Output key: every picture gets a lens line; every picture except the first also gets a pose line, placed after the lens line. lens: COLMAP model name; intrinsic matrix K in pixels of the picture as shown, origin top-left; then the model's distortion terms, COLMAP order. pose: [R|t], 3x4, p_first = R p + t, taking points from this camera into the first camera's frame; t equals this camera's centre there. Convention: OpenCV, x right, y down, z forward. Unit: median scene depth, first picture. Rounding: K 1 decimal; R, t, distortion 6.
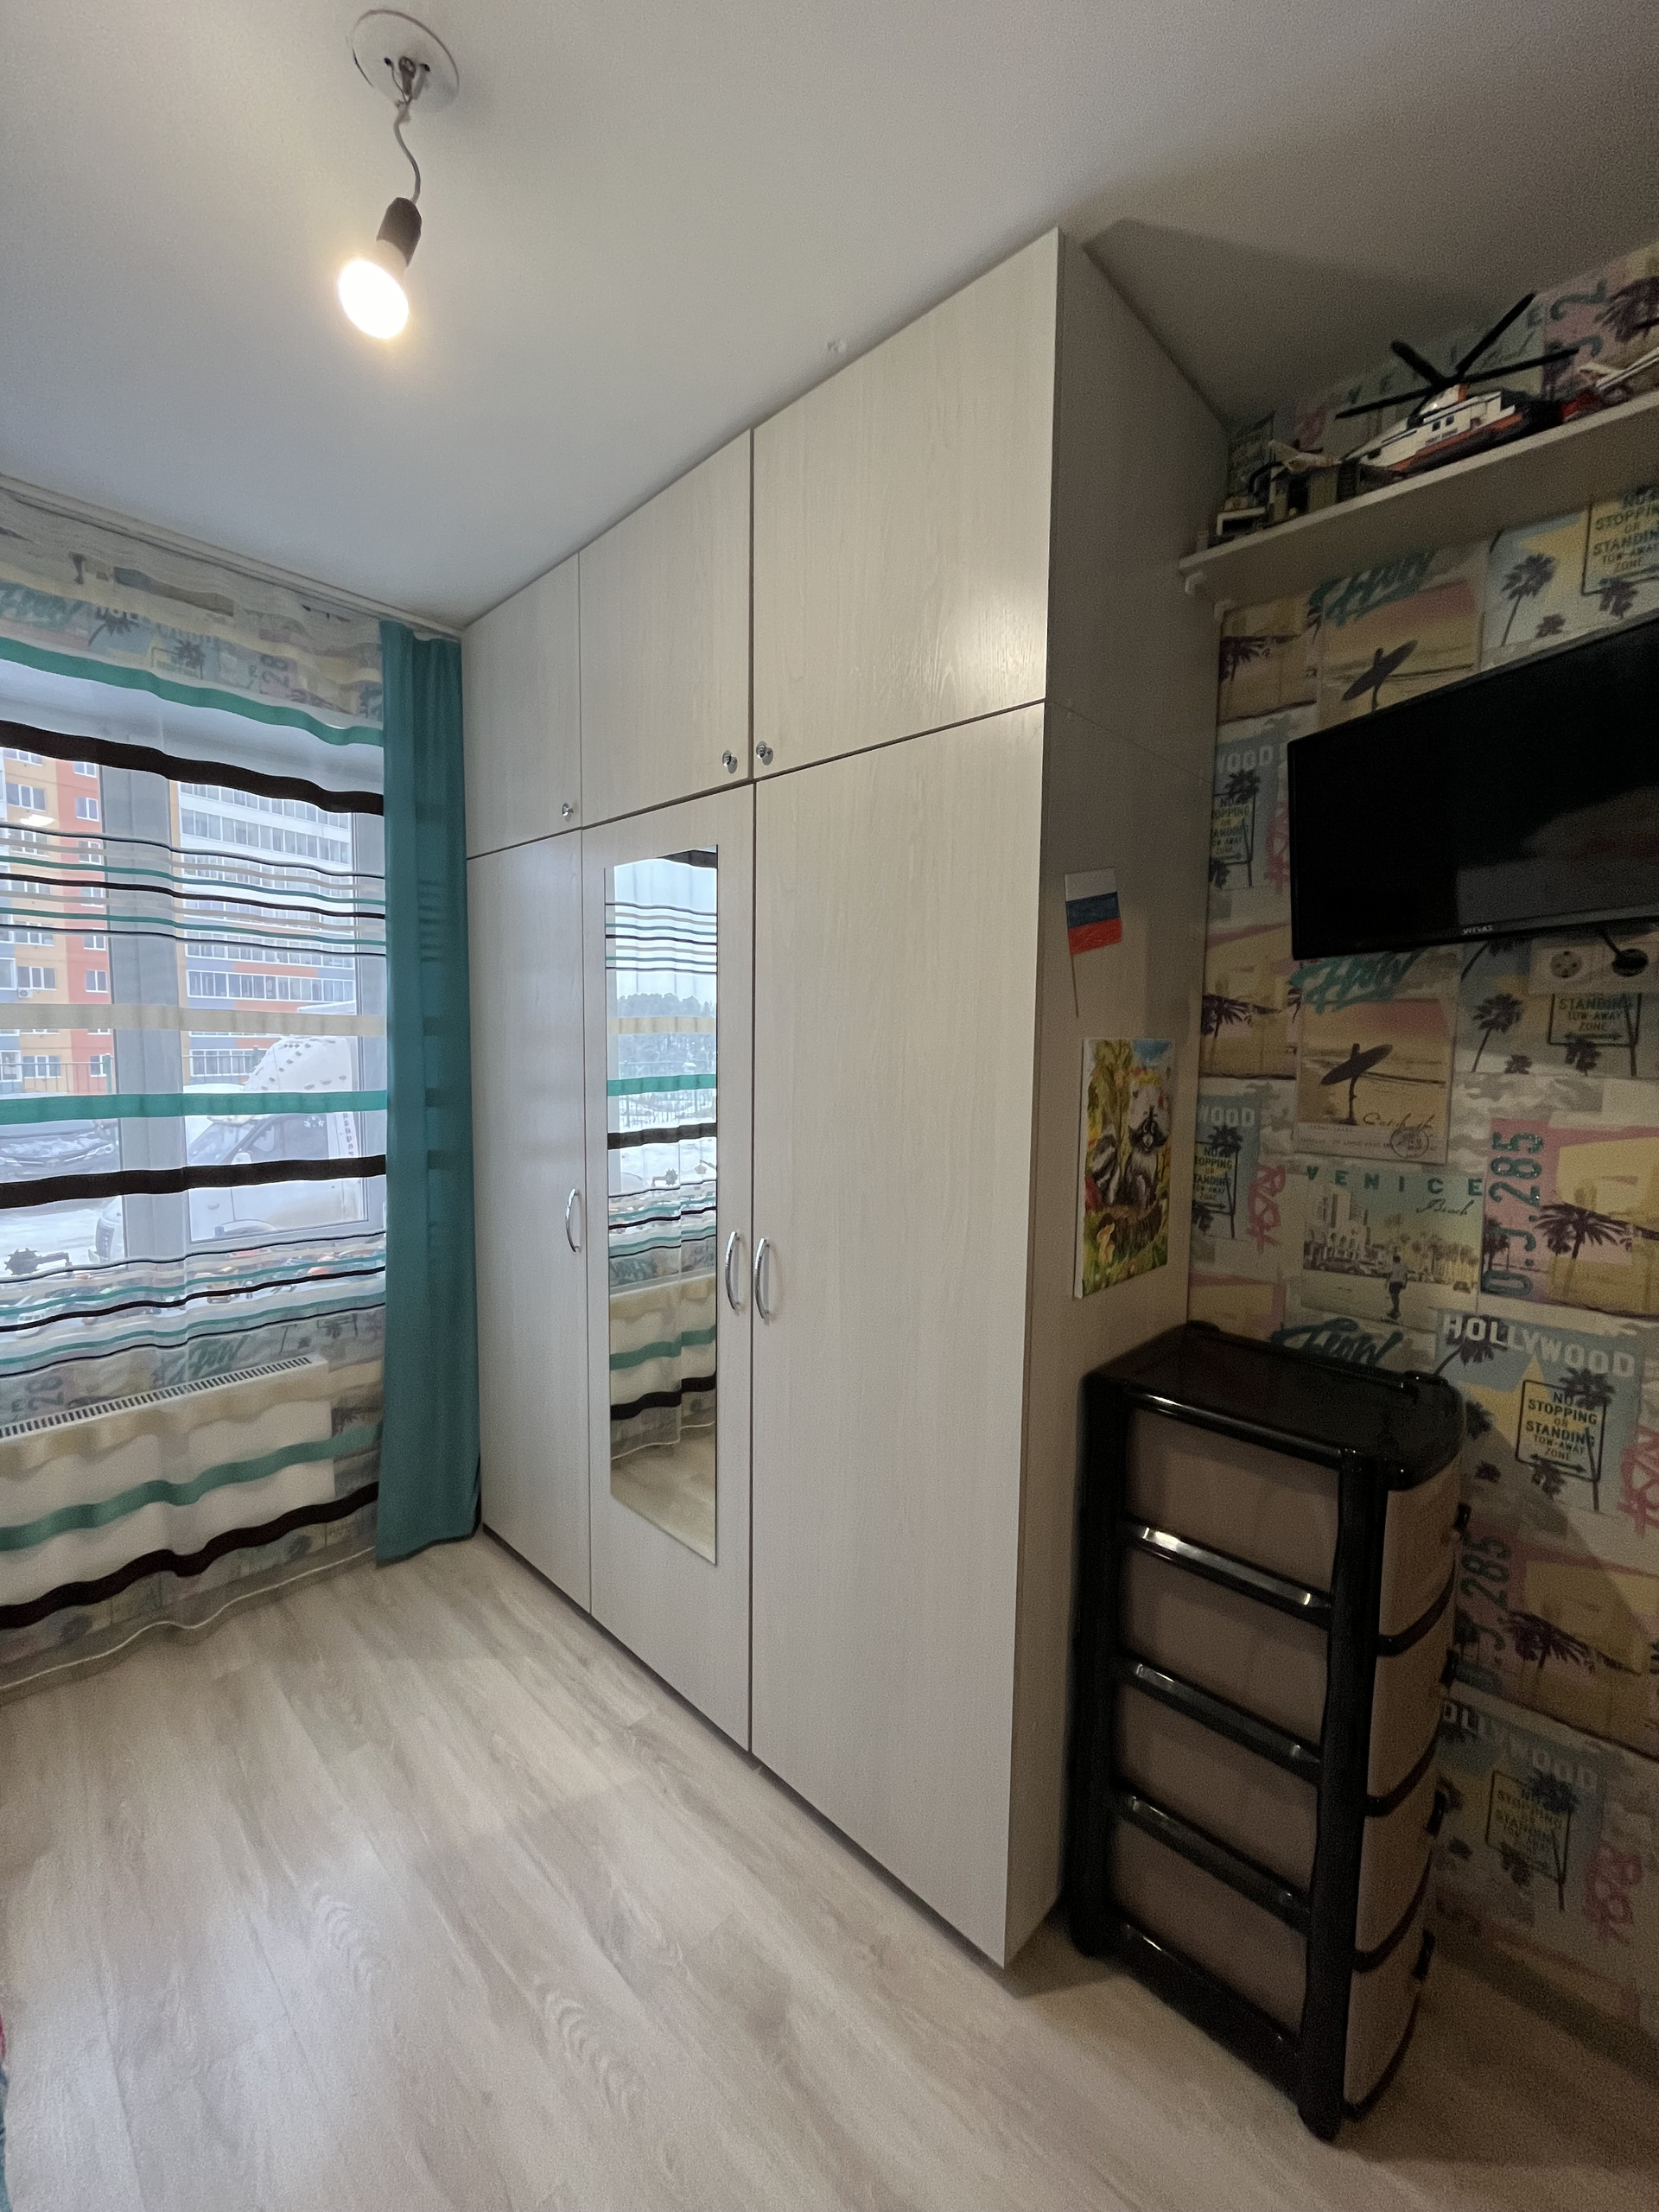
lens RADIAL K [[898.0, 0, 839.8], [0, 898.0, 1104.9], [0, 0, 1]] dist [-0.003944, 0.000301]
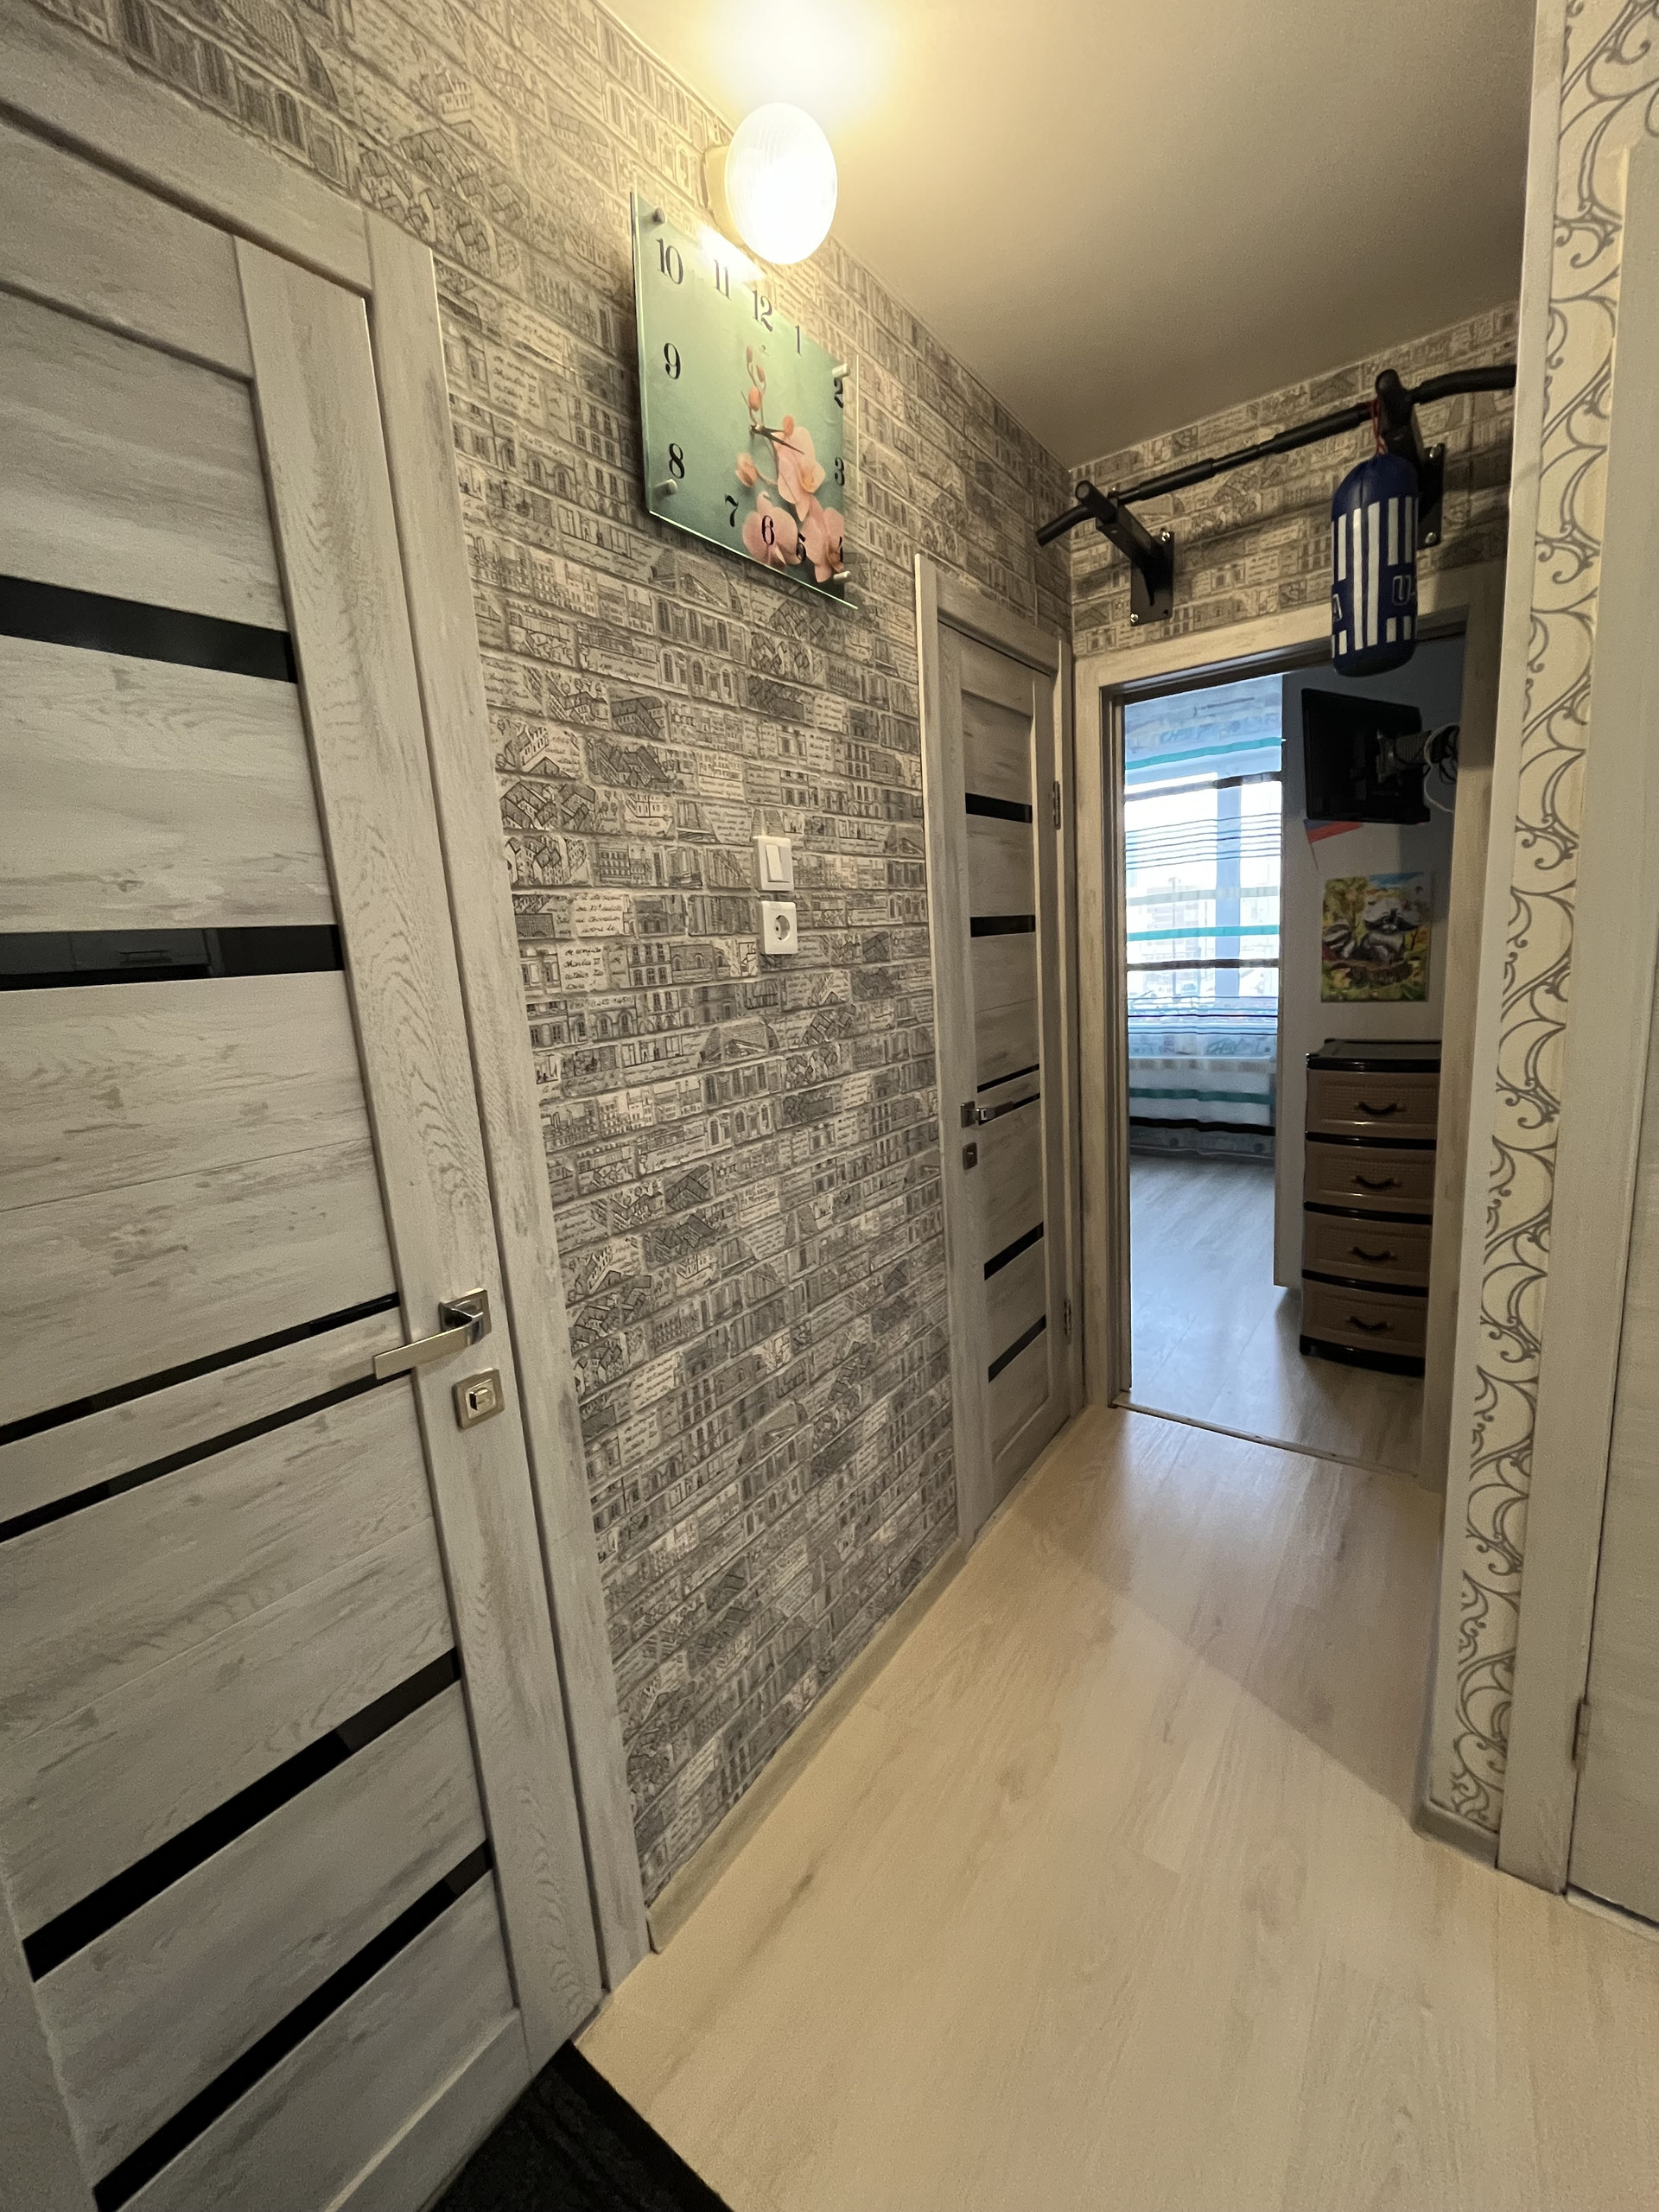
lens RADIAL K [[898.0, 0, 824.0], [0, 898.0, 1110.6], [0, 0, 1]] dist [-0.003944, 0.000301]
pose [[0.119938, 0.154132, -0.980744, 2.192529], [-0.003211, 0.987930, 0.154869, 0.137334], [0.992776, -0.015426, 0.118985, -0.443224]]
